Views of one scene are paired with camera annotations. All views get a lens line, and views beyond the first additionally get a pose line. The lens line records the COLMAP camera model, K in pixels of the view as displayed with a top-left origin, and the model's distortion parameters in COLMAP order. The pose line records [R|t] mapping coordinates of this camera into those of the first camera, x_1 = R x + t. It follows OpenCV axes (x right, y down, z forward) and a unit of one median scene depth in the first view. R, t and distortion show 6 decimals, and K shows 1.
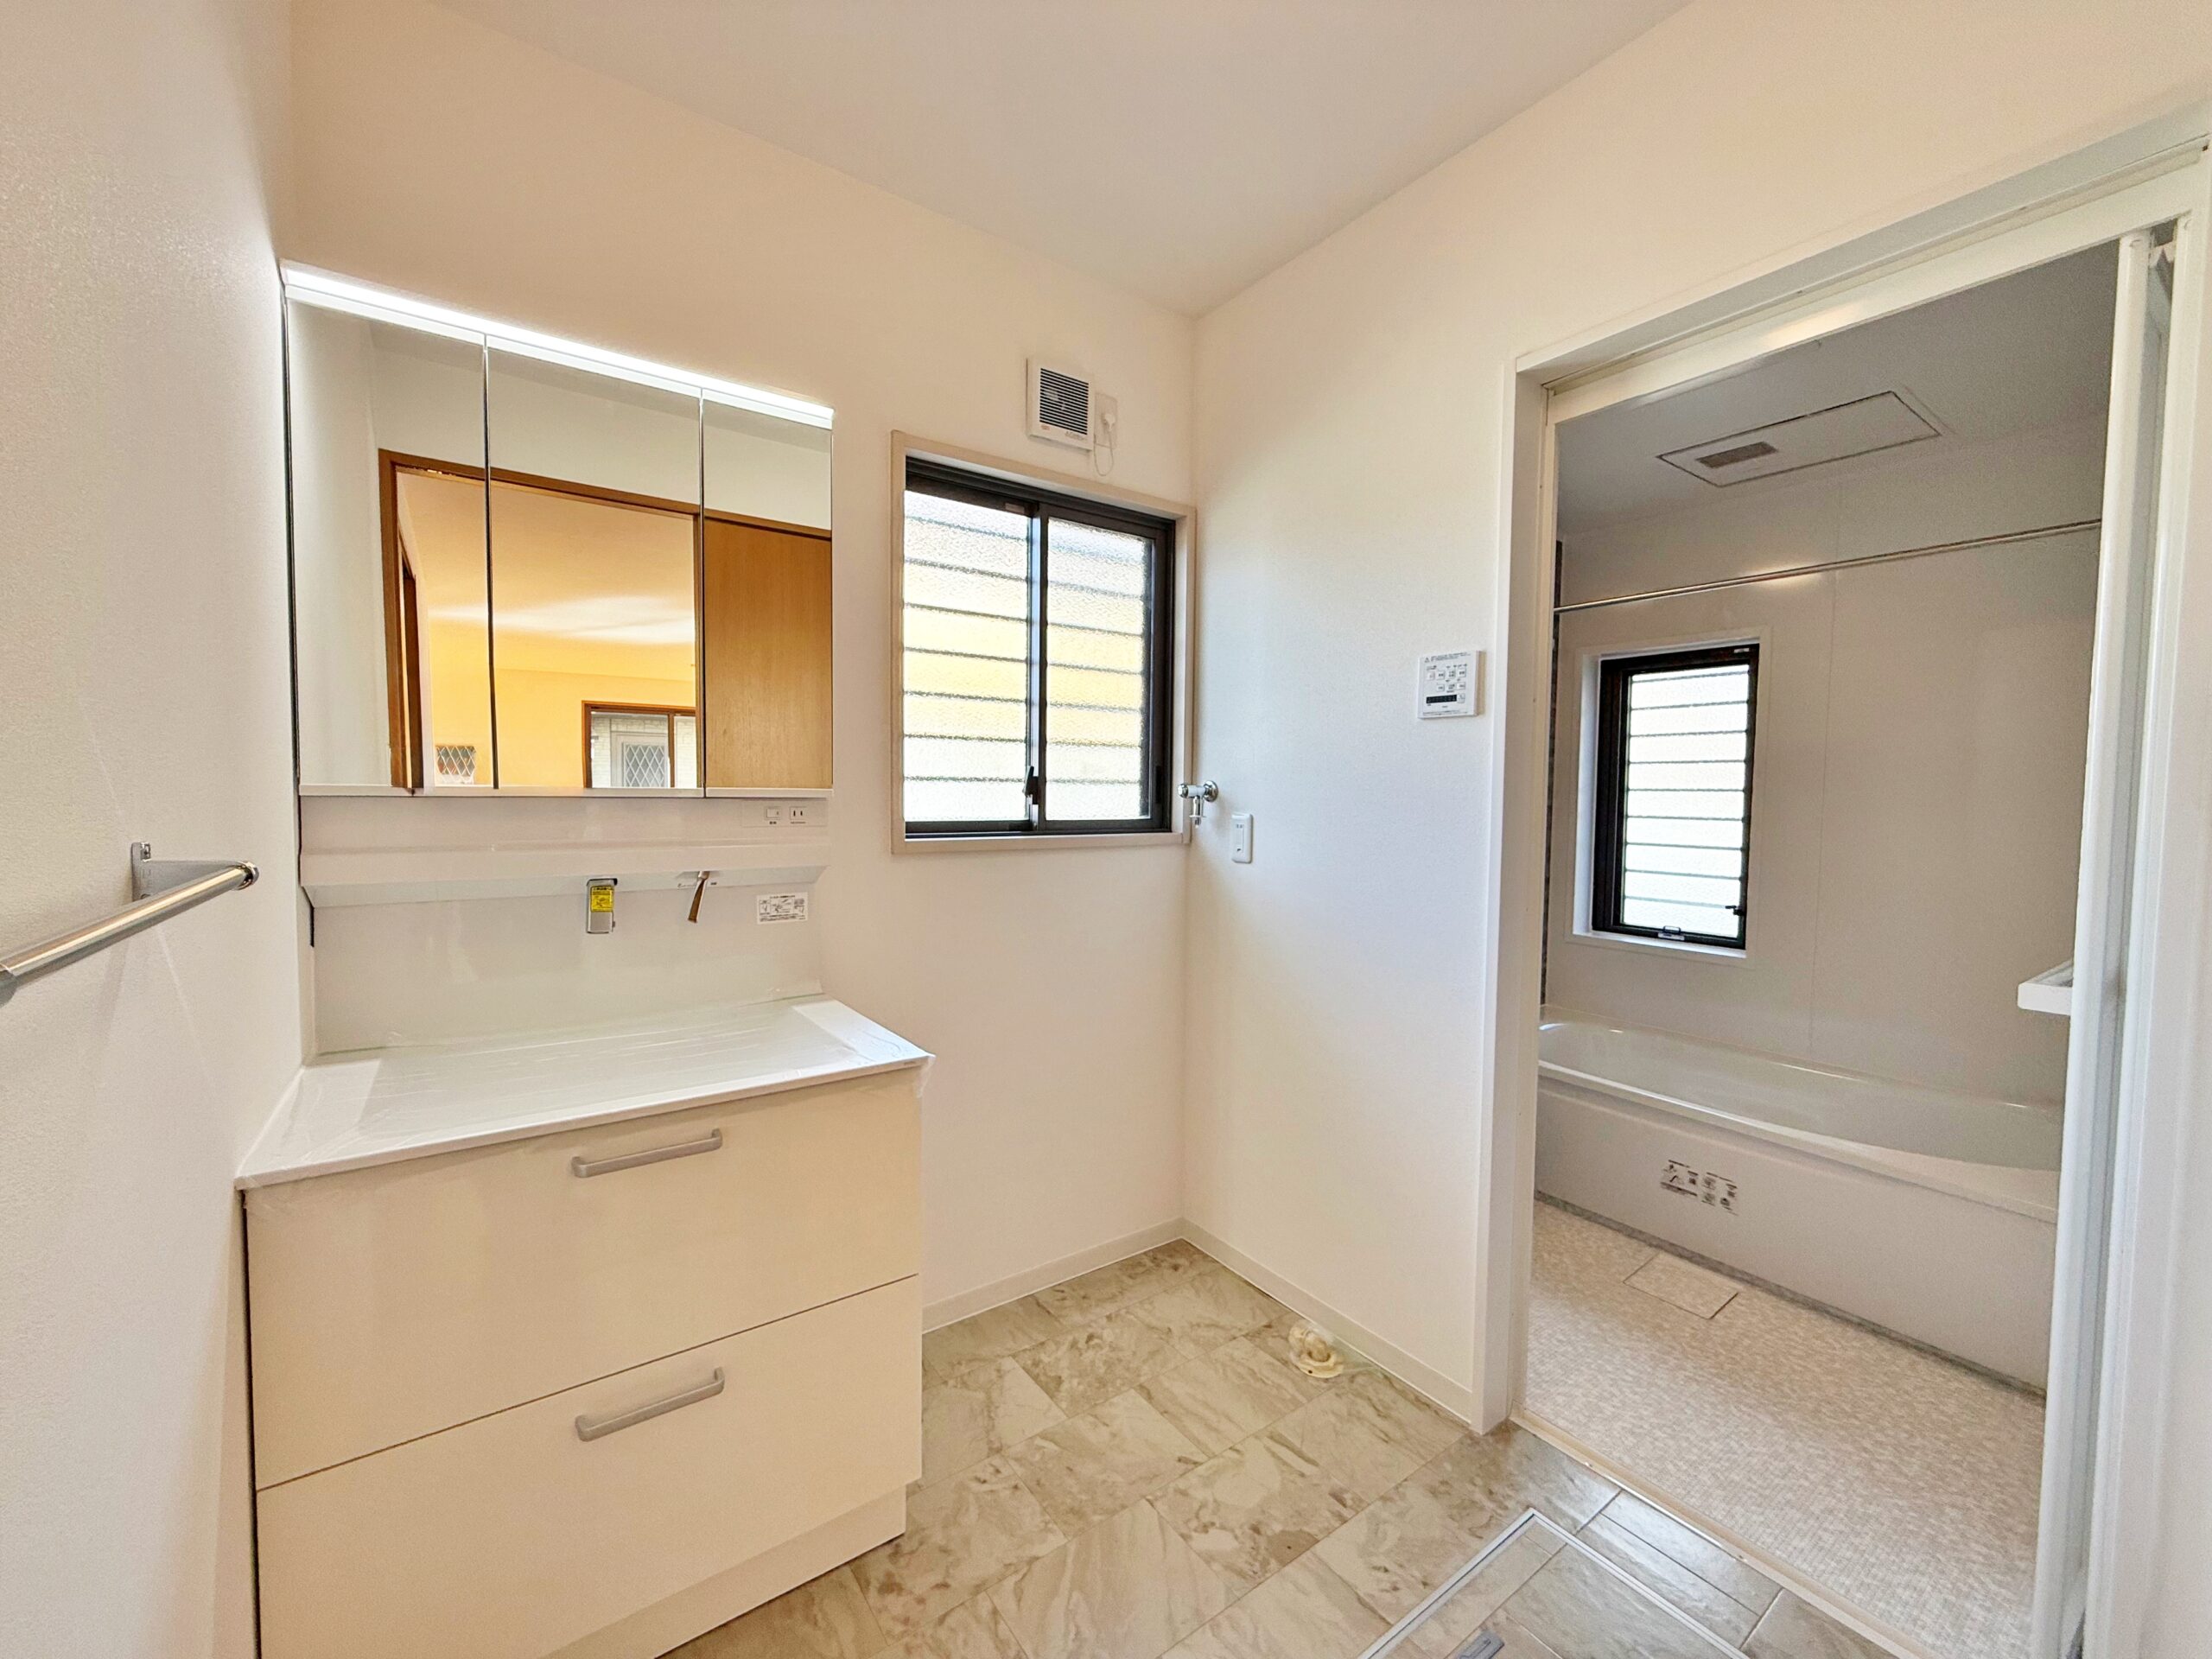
lens RADIAL K [[880.4, 0, 1093.6], [0, 880.4, 830.9], [0, 0, 1]] dist [0.000158, 0.000155]
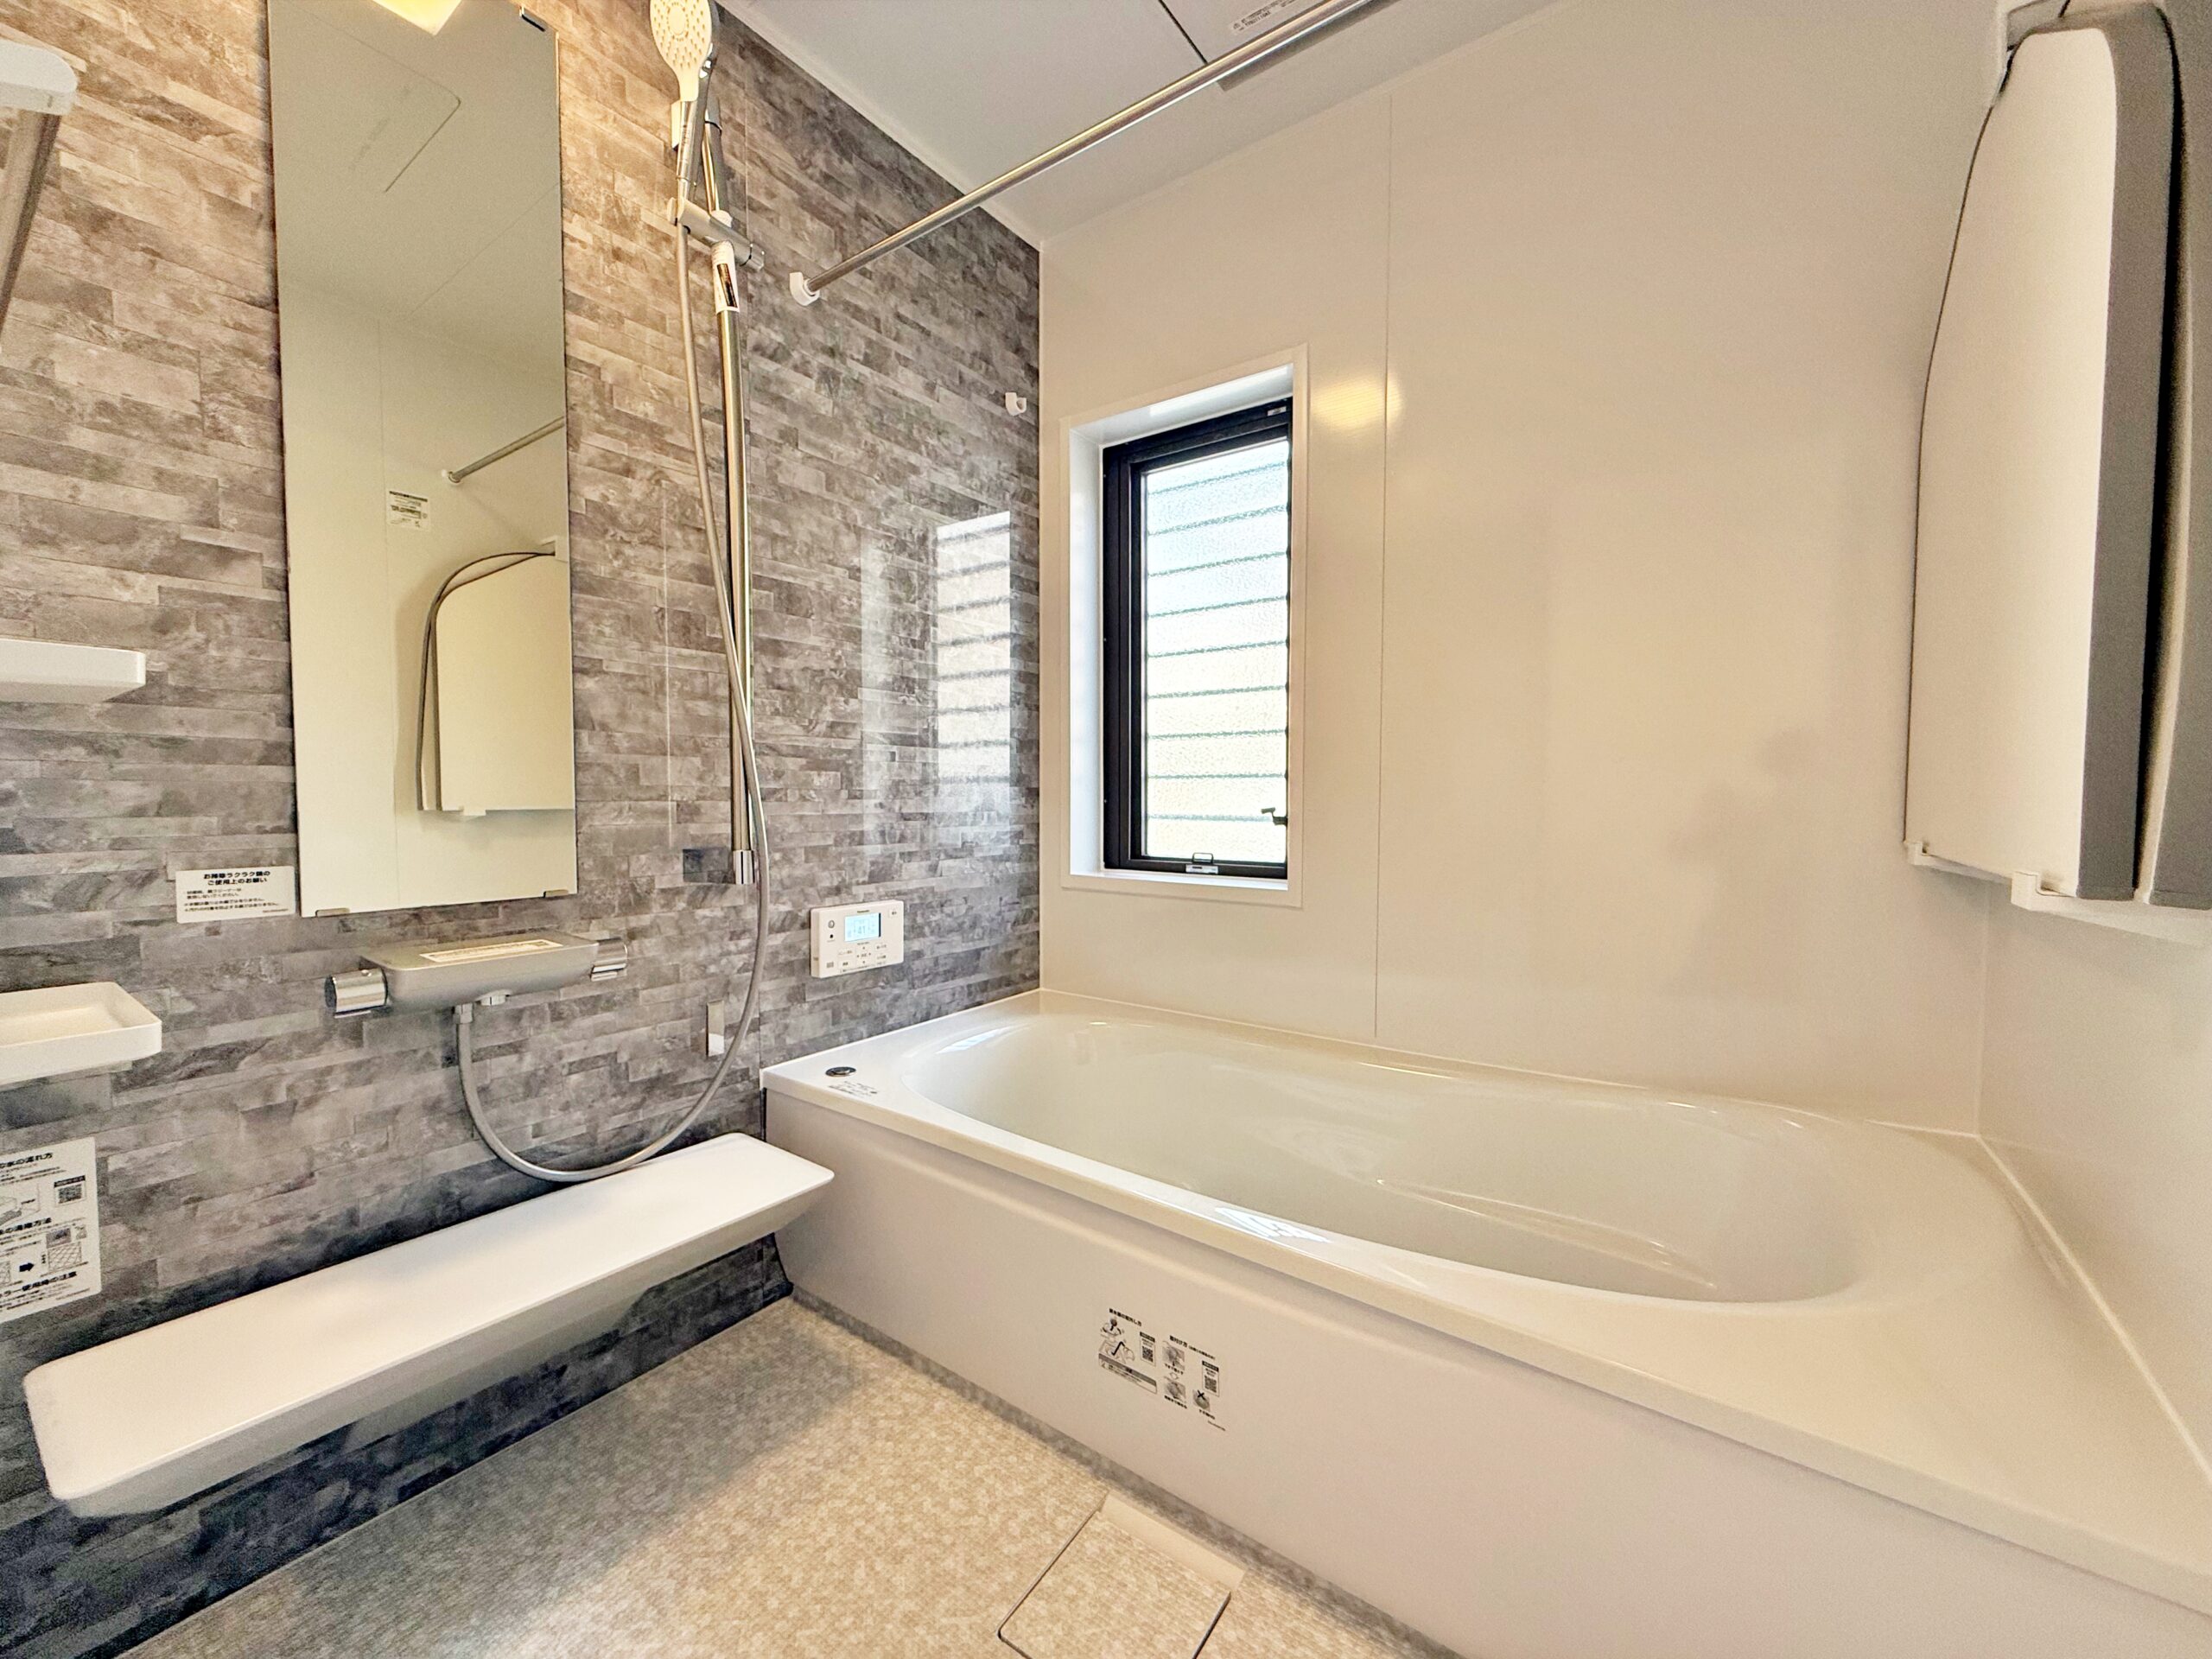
lens RADIAL K [[880.4, 0, 1093.6], [0, 880.4, 830.9], [0, 0, 1]] dist [0.000158, 0.000155]
pose [[0.941471, -0.029378, 0.335811, 0.386374], [0.029124, 0.999559, 0.005793, 0.091809], [-0.335833, 0.004326, 0.941912, 0.437366]]
